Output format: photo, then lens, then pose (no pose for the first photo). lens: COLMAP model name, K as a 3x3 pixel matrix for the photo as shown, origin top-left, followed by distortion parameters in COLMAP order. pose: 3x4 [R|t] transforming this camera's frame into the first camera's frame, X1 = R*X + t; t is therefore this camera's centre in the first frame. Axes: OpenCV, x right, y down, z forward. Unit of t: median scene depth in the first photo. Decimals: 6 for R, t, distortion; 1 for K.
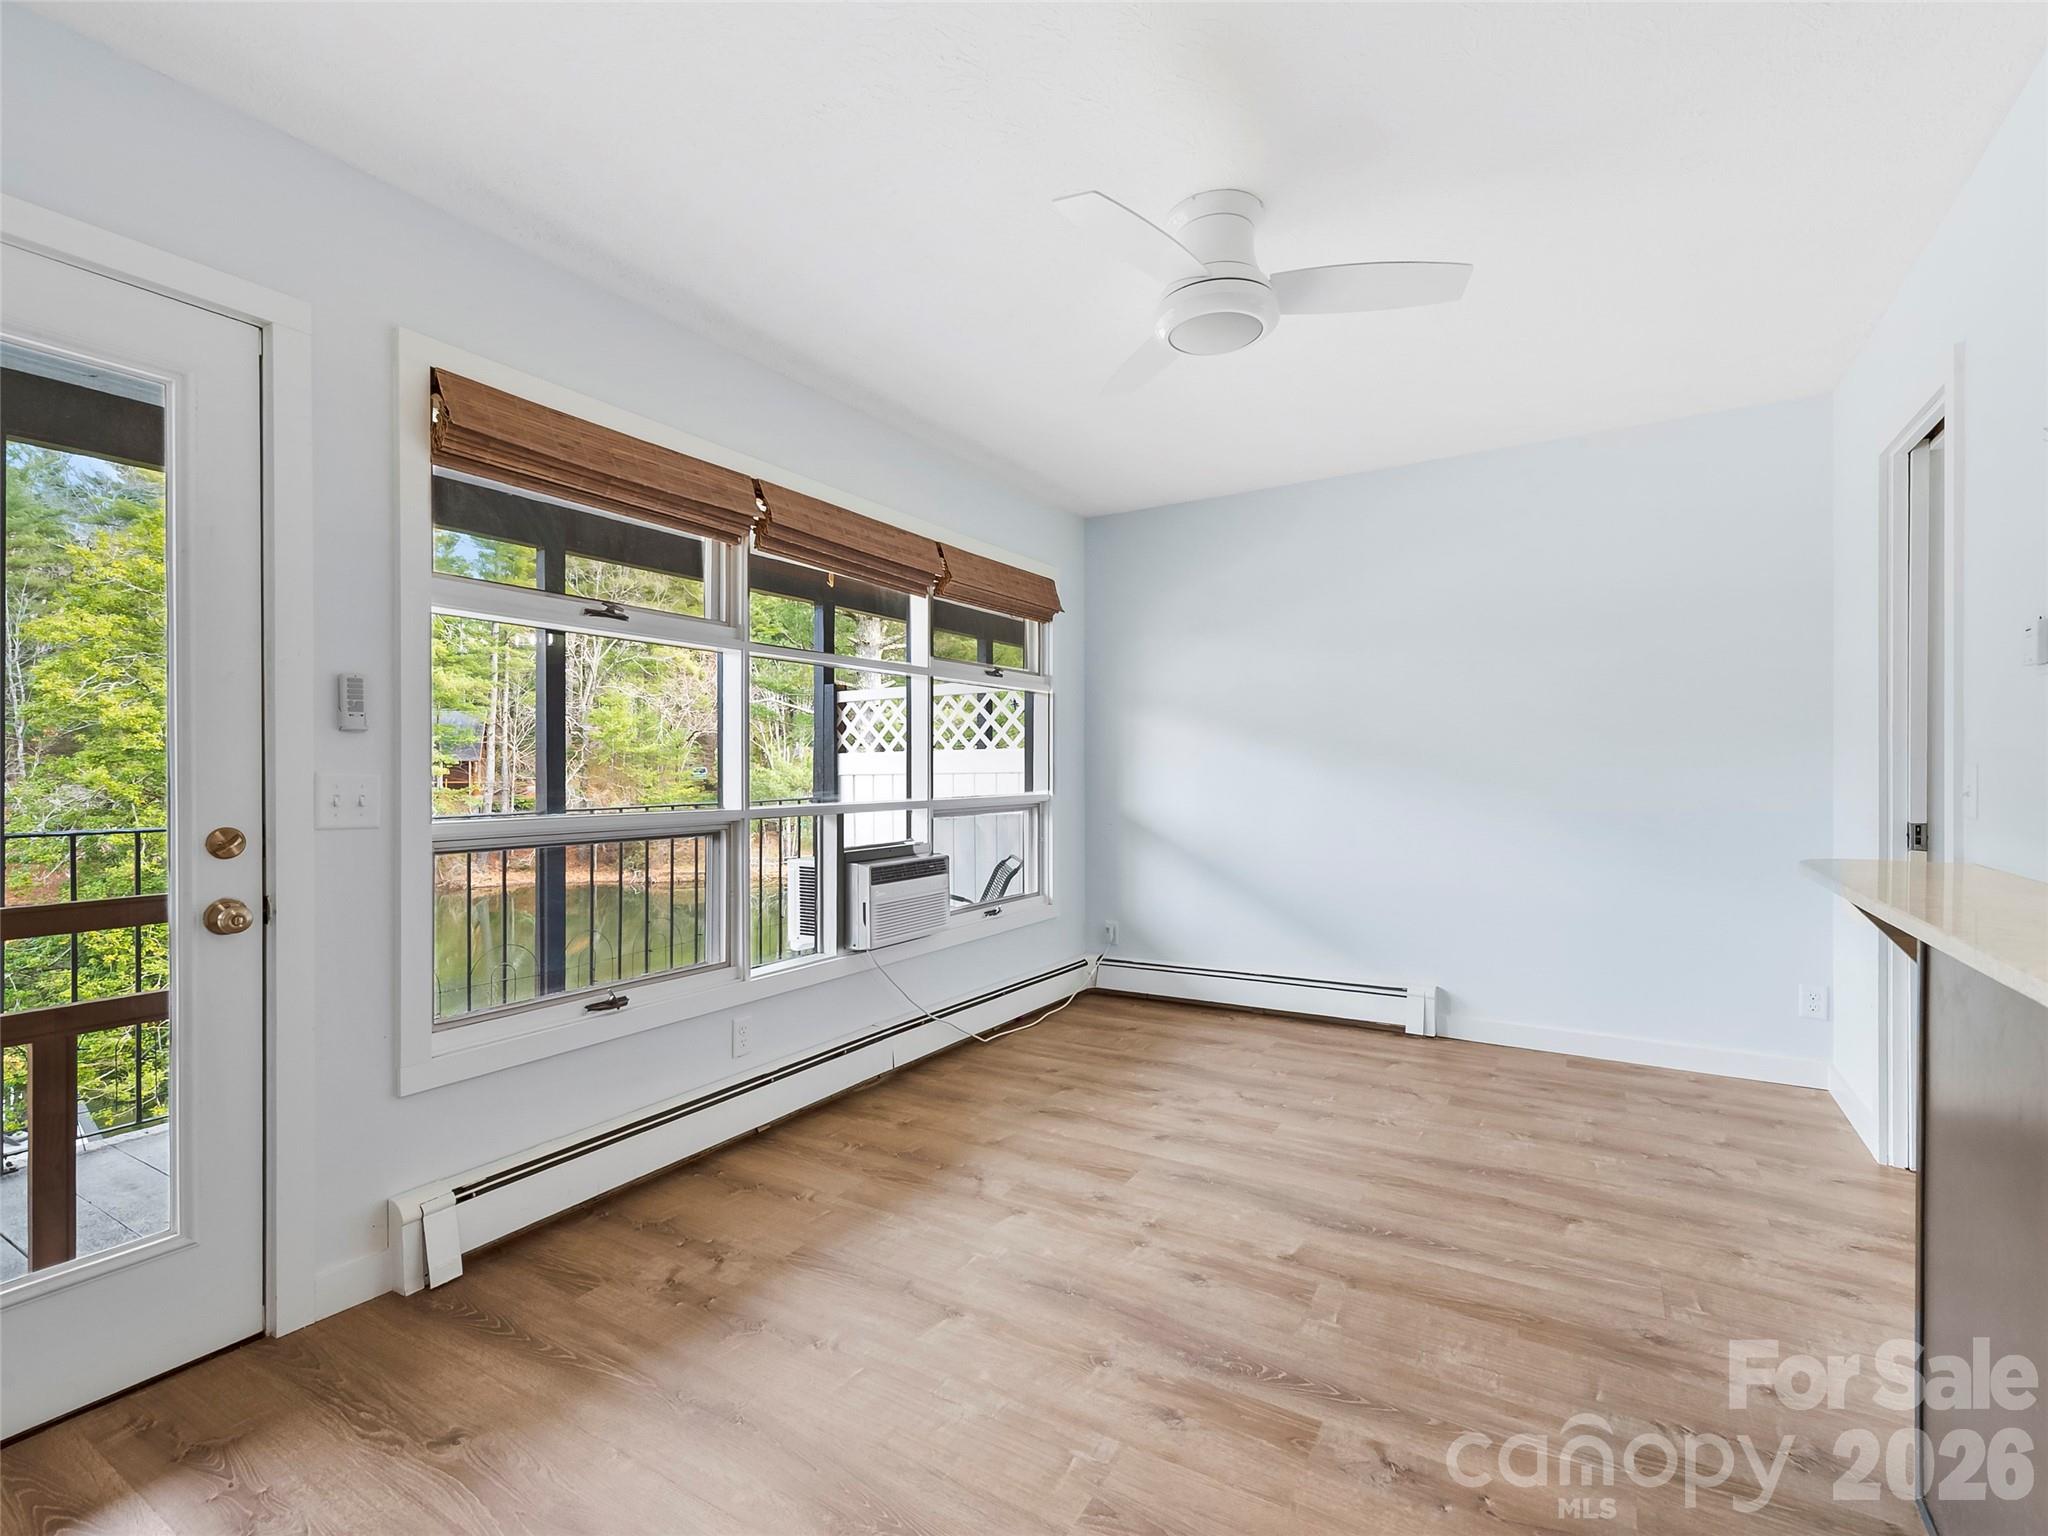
lens RADIAL K [[930.2, 0, 1024.8], [0, 930.2, 769.5], [0, 0, 1]] dist [0.022330, -0.009029]
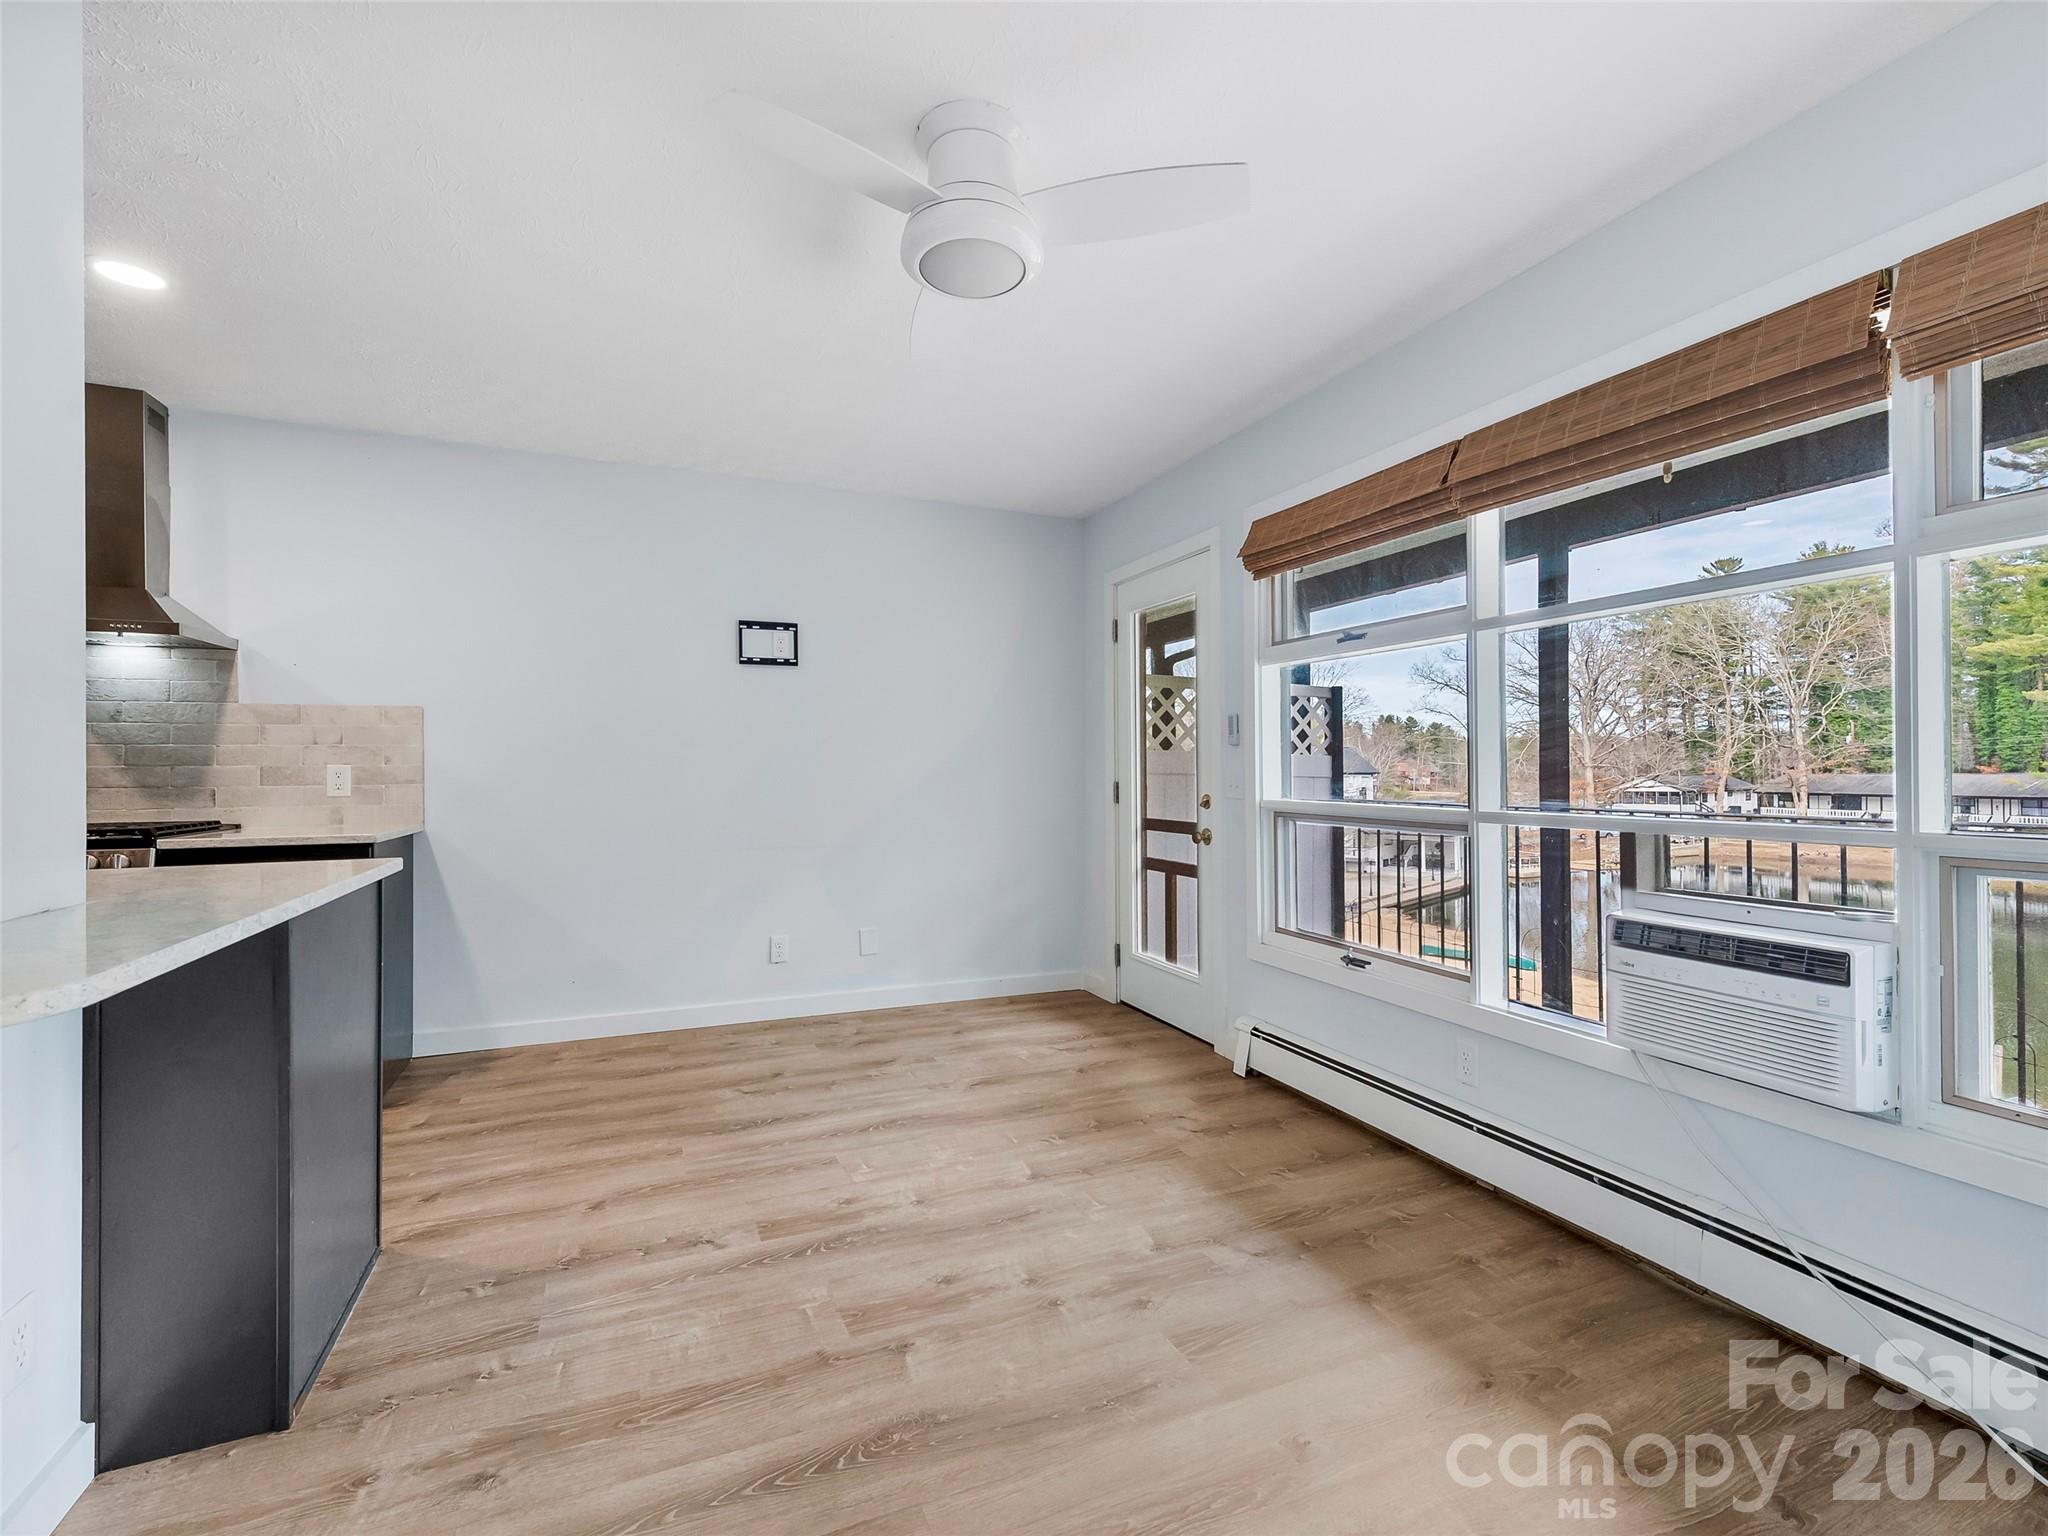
lens RADIAL K [[909.6, 0, 1024.0], [0, 909.6, 761.8], [0, 0, 1]] dist [0.018984, -0.007376]
pose [[-0.576295, -0.001953, -0.817240, 0.597854], [0.004305, 0.999976, -0.005425, -0.000892], [0.817231, -0.006645, -0.576272, 1.048218]]
